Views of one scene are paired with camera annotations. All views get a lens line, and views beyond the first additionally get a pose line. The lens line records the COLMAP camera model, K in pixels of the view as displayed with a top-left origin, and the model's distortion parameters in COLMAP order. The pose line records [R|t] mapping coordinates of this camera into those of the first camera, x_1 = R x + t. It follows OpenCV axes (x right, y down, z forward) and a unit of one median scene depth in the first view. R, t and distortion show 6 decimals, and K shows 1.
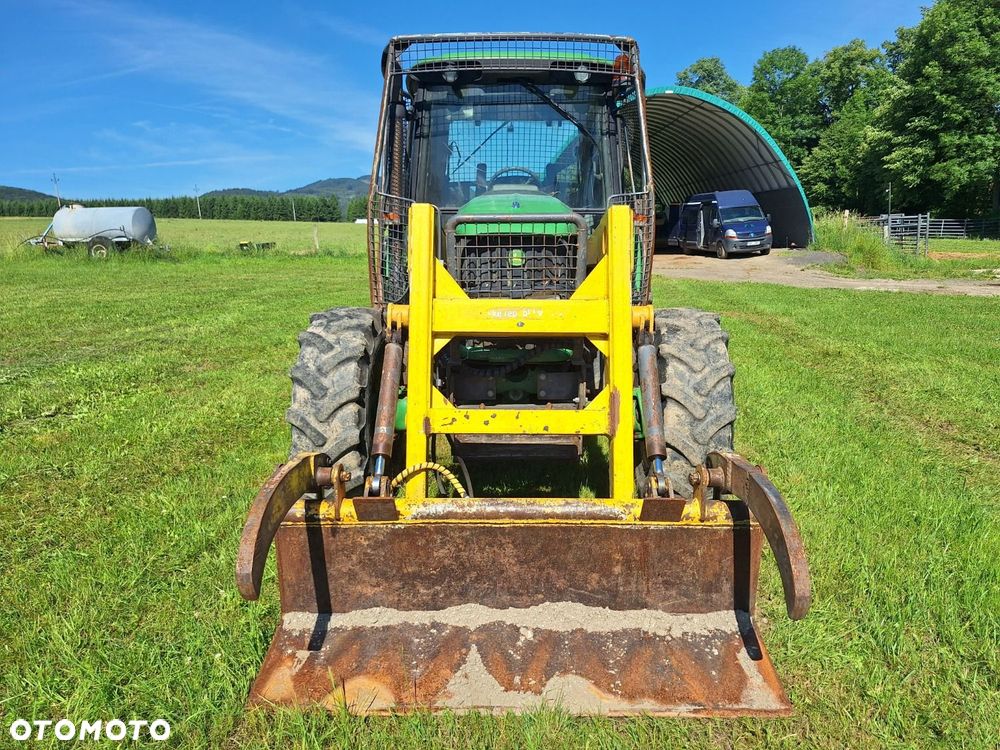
lens RADIAL K [[707.8, 0, 510.9], [0, 707.8, 394.7], [0, 0, 1]] dist [0.056972, -0.051117]
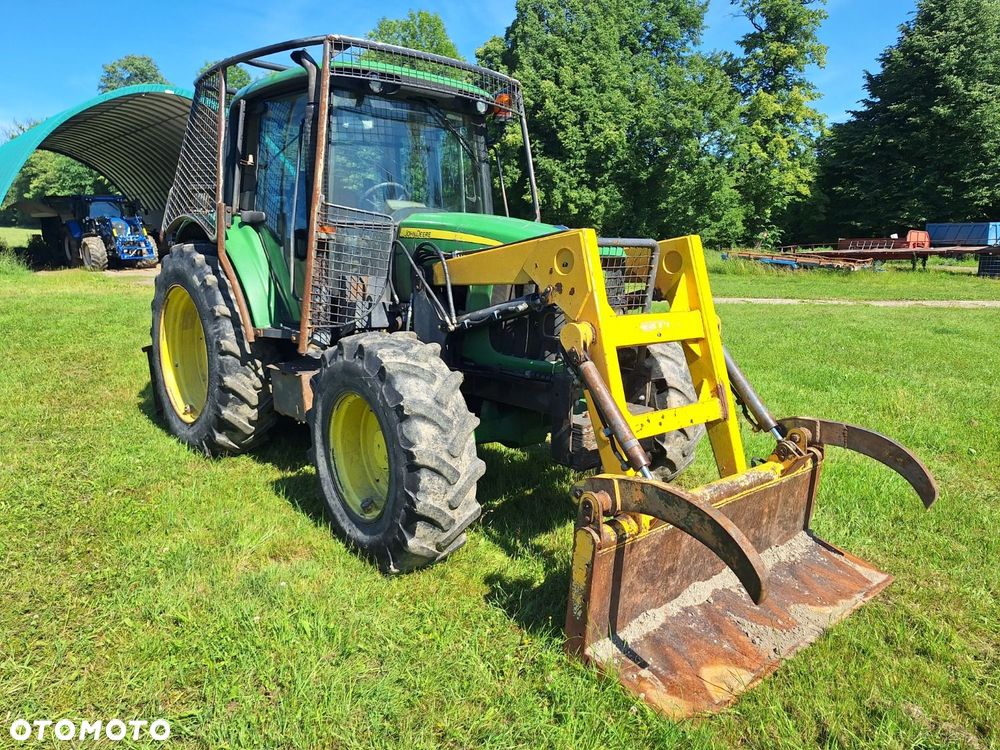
lens RADIAL K [[707.8, 0, 502.4], [0, 707.8, 375.4], [0, 0, 1]] dist [0.056972, -0.051117]
pose [[0.740303, -0.101726, 0.664533, -0.634941], [0.126678, 0.991886, 0.010716, -0.053178], [-0.660231, 0.076248, 0.747183, 0.208546]]
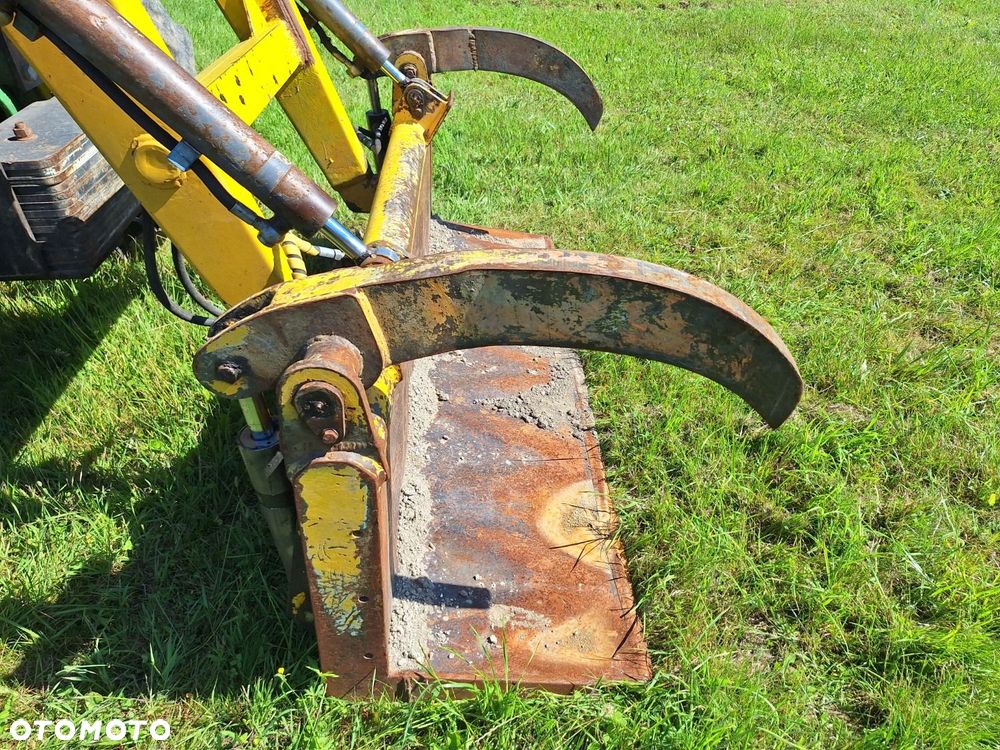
lens RADIAL K [[707.8, 0, 511.0], [0, 707.8, 377.9], [0, 0, 1]] dist [0.056972, -0.051117]
pose [[-0.050748, -0.590548, 0.805405, -0.355746], [0.242611, 0.774998, 0.583539, -0.034324], [-0.968795, 0.225013, 0.103944, 0.537305]]
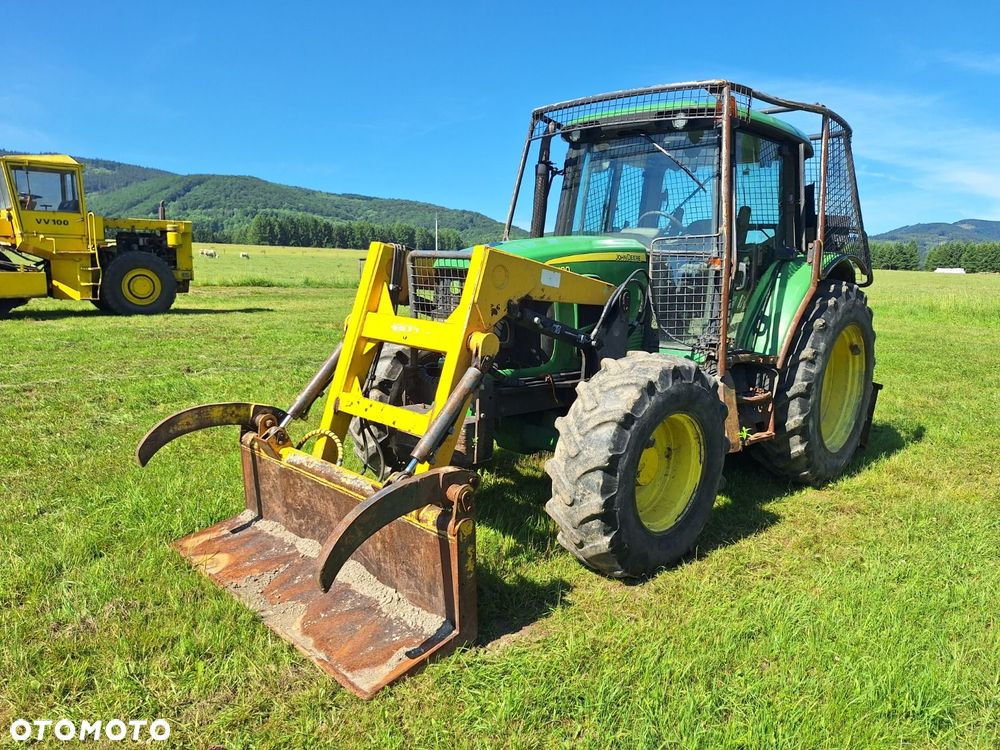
lens RADIAL K [[707.8, 0, 505.8], [0, 707.8, 375.3], [0, 0, 1]] dist [0.056972, -0.051117]
pose [[0.712178, 0.135849, -0.688729, 0.671333], [-0.195920, 0.980577, -0.009175, -0.038847], [0.674105, 0.141470, 0.724961, 0.153711]]
